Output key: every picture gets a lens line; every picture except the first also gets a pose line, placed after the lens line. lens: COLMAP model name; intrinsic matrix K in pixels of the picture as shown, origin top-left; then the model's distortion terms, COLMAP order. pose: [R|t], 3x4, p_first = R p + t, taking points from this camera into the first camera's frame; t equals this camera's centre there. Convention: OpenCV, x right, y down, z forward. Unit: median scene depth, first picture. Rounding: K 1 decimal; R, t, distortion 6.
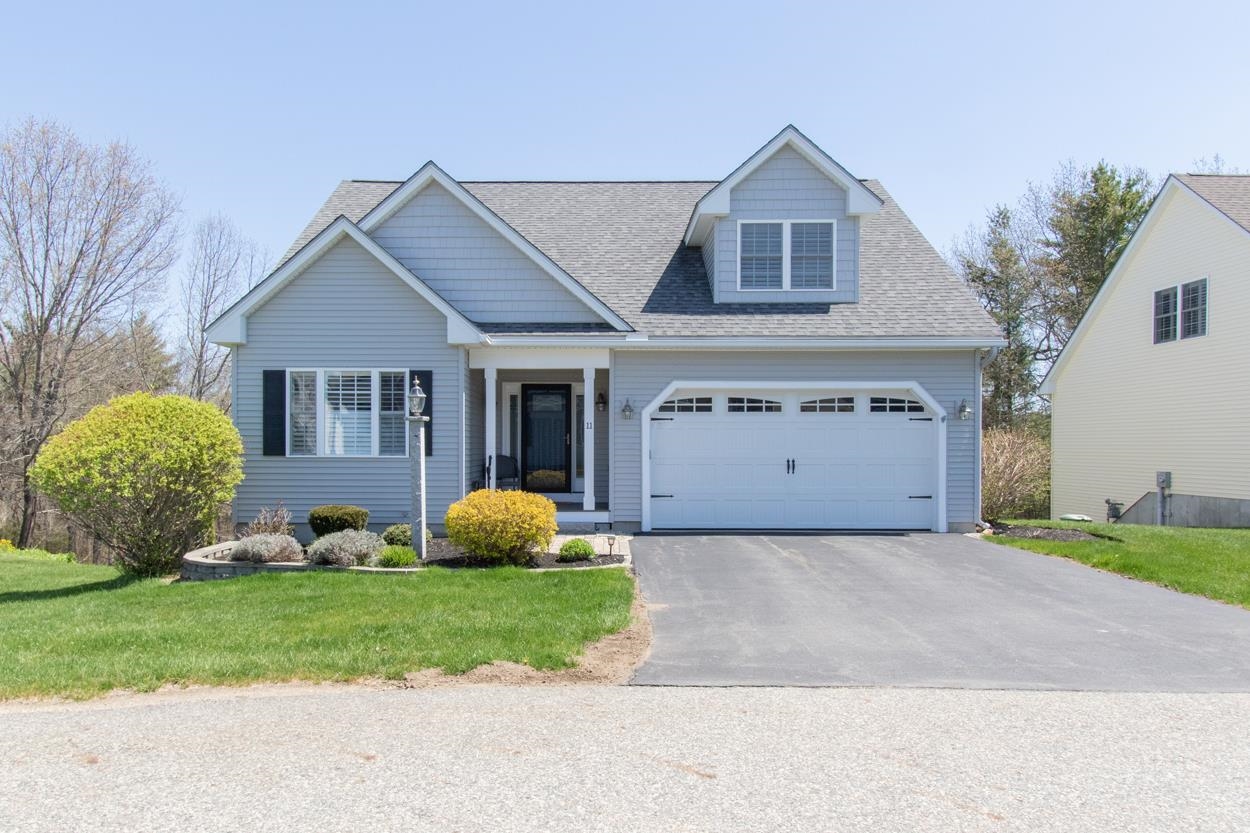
lens RADIAL K [[770.5, 0, 619.8], [0, 770.5, 454.5], [0, 0, 1]] dist [-0.003094, 0.000514]
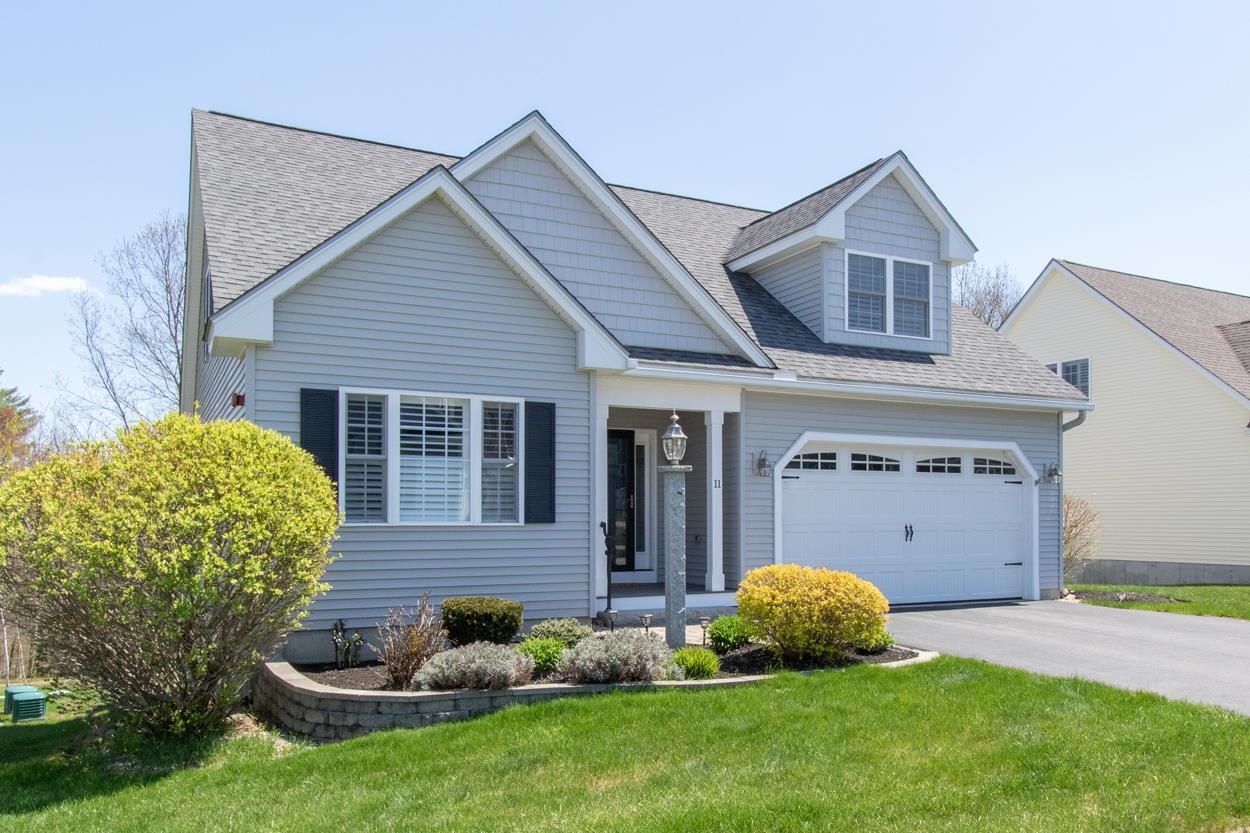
lens RADIAL K [[923.1, 0, 625.7], [0, 923.1, 504.1], [0, 0, 1]] dist [0.007083, 0.002073]
pose [[0.888501, 0.004991, 0.458848, -0.556589], [0.004835, 0.999784, -0.020236, 0.002017], [-0.458850, 0.020198, 0.888284, 0.202583]]
